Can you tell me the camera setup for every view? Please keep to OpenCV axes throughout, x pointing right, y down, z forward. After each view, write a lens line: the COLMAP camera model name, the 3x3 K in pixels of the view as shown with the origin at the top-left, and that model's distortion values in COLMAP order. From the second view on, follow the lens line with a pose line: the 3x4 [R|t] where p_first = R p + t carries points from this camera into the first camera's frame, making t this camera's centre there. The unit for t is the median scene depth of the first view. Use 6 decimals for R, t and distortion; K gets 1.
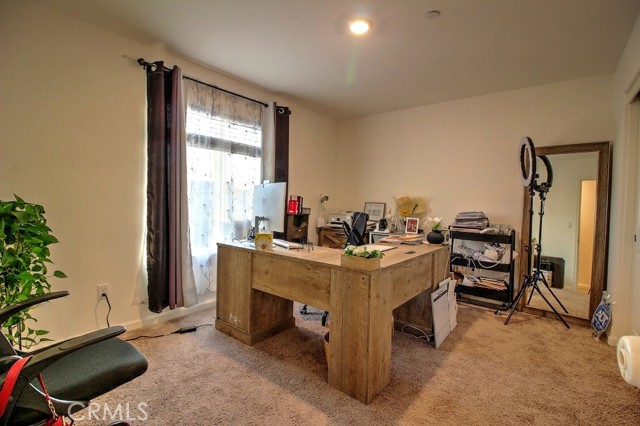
lens RADIAL K [[292.1, 0, 319.2], [0, 292.1, 209.4], [0, 0, 1]] dist [-0.012100, 0.000464]
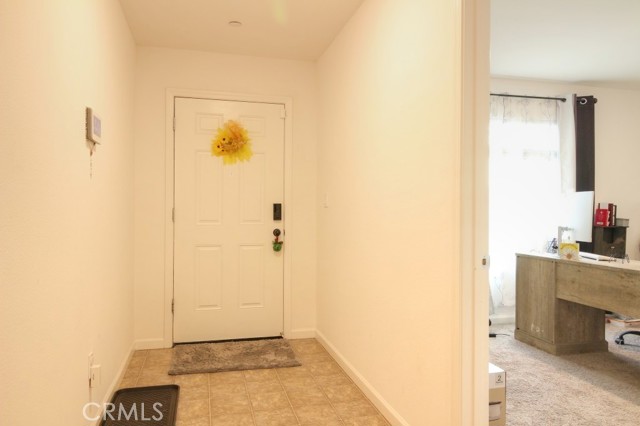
lens RADIAL K [[469.9, 0, 320.3], [0, 469.9, 212.6], [0, 0, 1]] dist [0.006611, 0.002083]
pose [[0.809089, -0.020584, -0.587325, 0.068915], [0.002869, 0.999513, -0.031078, 0.025401], [0.587679, 0.023460, 0.808754, -0.788679]]
